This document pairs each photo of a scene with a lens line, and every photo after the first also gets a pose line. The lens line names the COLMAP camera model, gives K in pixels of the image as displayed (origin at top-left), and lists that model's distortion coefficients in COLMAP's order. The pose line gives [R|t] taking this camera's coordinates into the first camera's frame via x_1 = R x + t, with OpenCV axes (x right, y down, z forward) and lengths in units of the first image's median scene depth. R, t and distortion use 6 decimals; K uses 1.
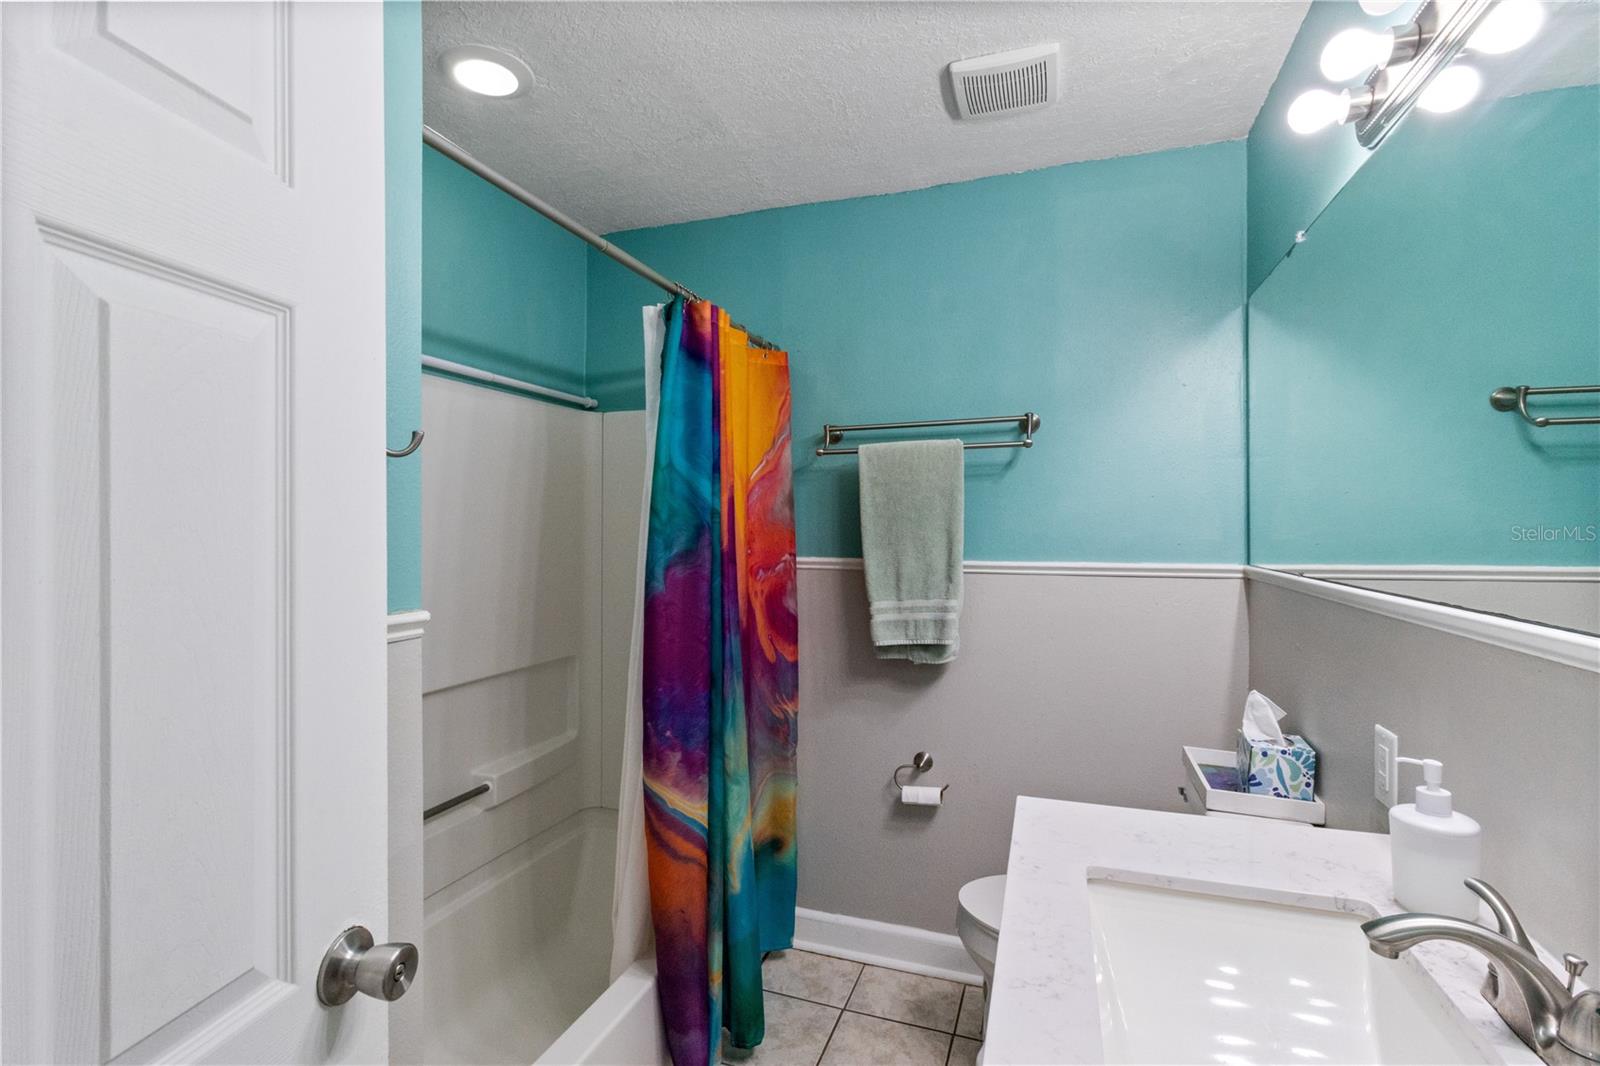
lens RADIAL K [[744.9, 0, 802.1], [0, 744.9, 526.8], [0, 0, 1]] dist [0.001441, 0.000823]
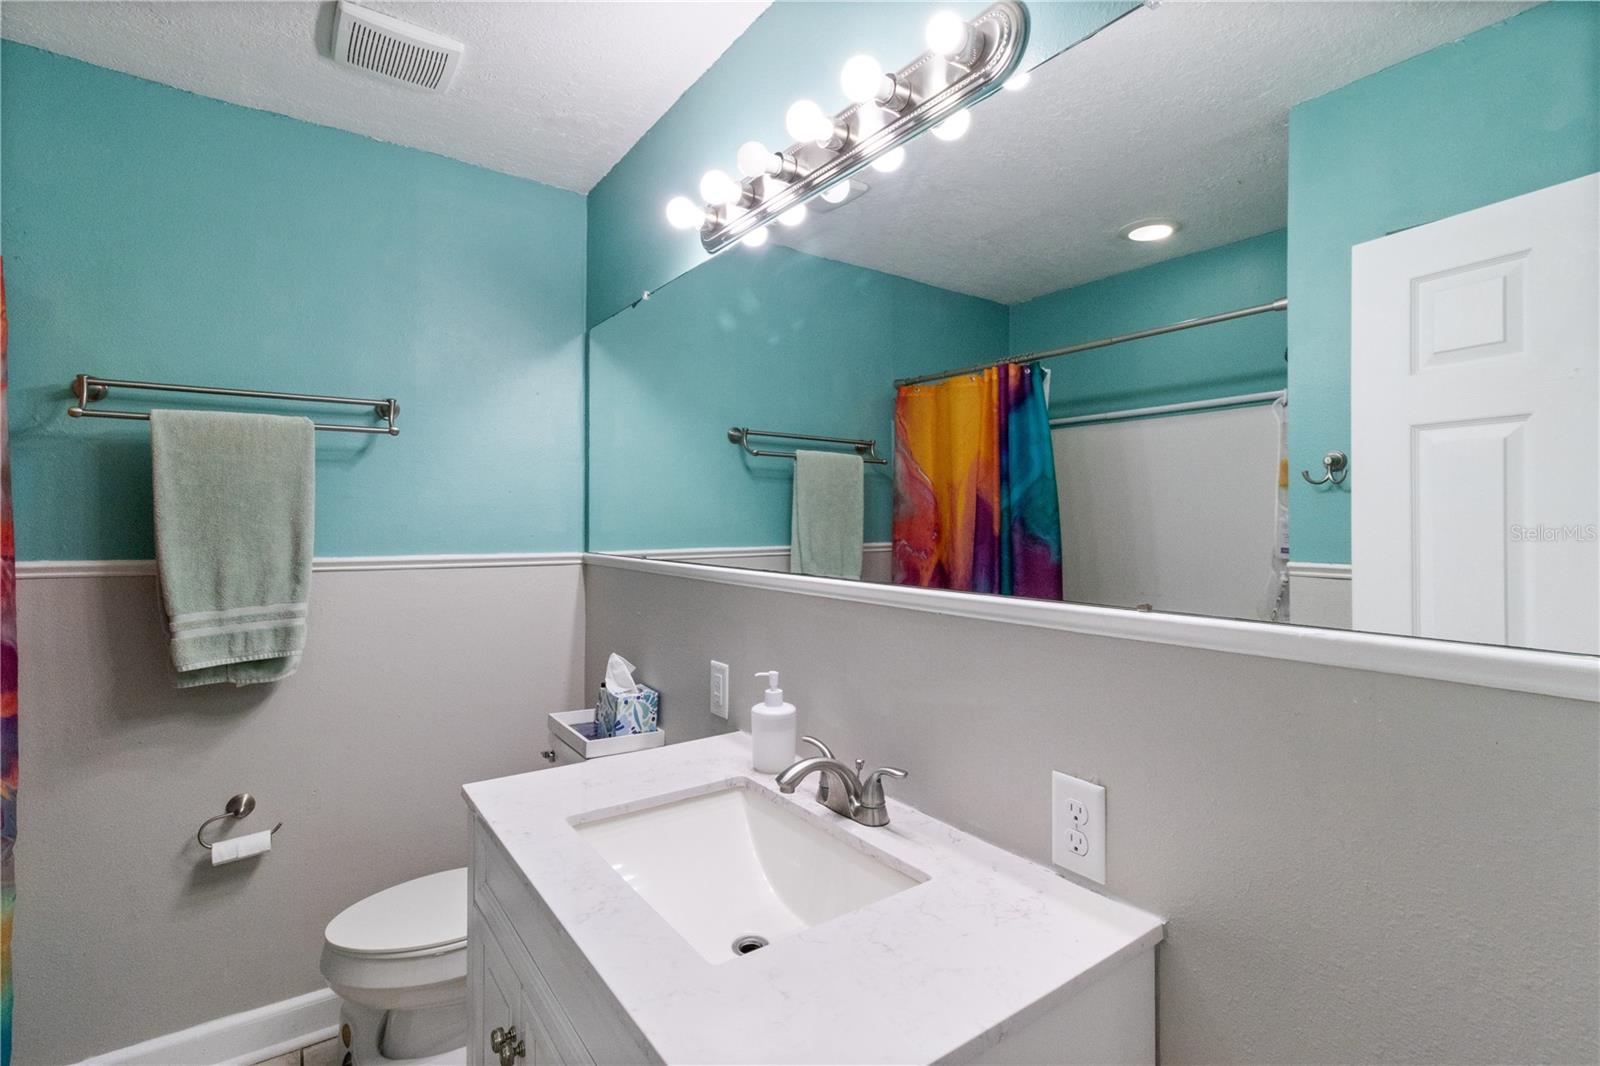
lens RADIAL K [[755.8, 0, 802.6], [0, 755.8, 515.5], [0, 0, 1]] dist [0.001721, 0.000392]
pose [[0.575709, 0.010984, 0.817581, -0.178943], [-0.005344, 0.999939, -0.009670, 0.001982], [-0.817637, 0.001198, 0.575732, 0.020603]]
